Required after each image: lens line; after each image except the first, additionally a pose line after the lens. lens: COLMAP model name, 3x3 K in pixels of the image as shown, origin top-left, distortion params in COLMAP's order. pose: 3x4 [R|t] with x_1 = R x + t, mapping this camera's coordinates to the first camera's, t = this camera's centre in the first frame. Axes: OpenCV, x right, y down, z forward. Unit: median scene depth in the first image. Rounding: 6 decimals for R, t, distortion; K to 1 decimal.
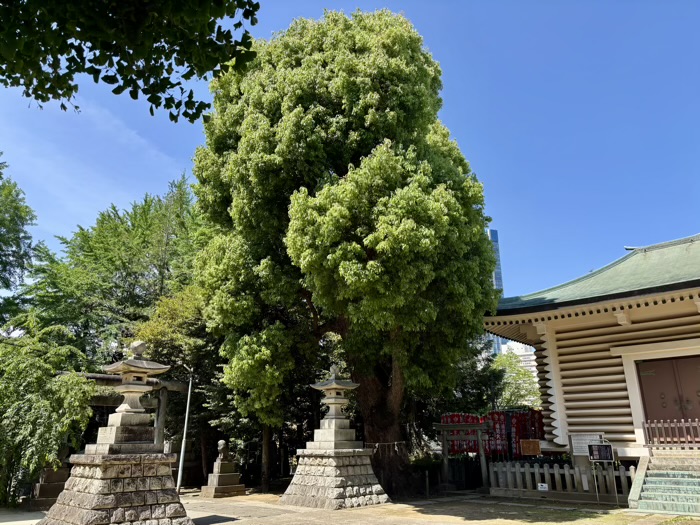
lens RADIAL K [[525.2, 0, 358.5], [0, 525.2, 253.1], [0, 0, 1]] dist [0.069599, -0.102875]
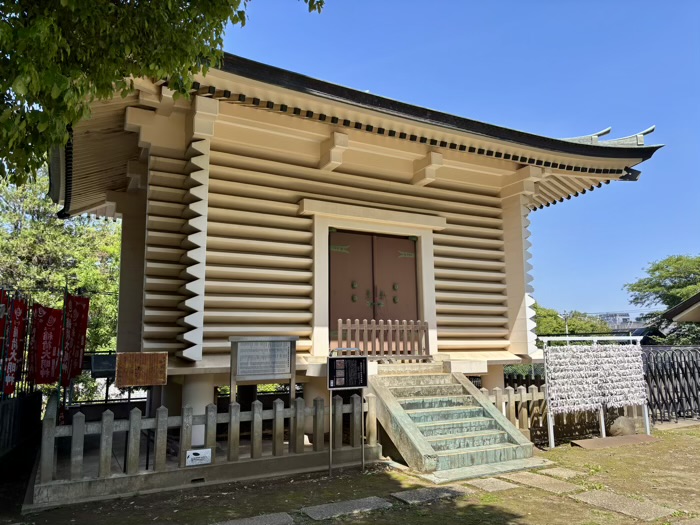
lens RADIAL K [[523.5, 0, 354.7], [0, 523.5, 262.0], [0, 0, 1]] dist [0.110526, -0.167024]
pose [[0.321915, 0.148188, 0.935099, -0.038895], [-0.305647, 0.951057, -0.045496, 0.264641], [-0.896075, -0.271165, 0.351453, 0.759015]]
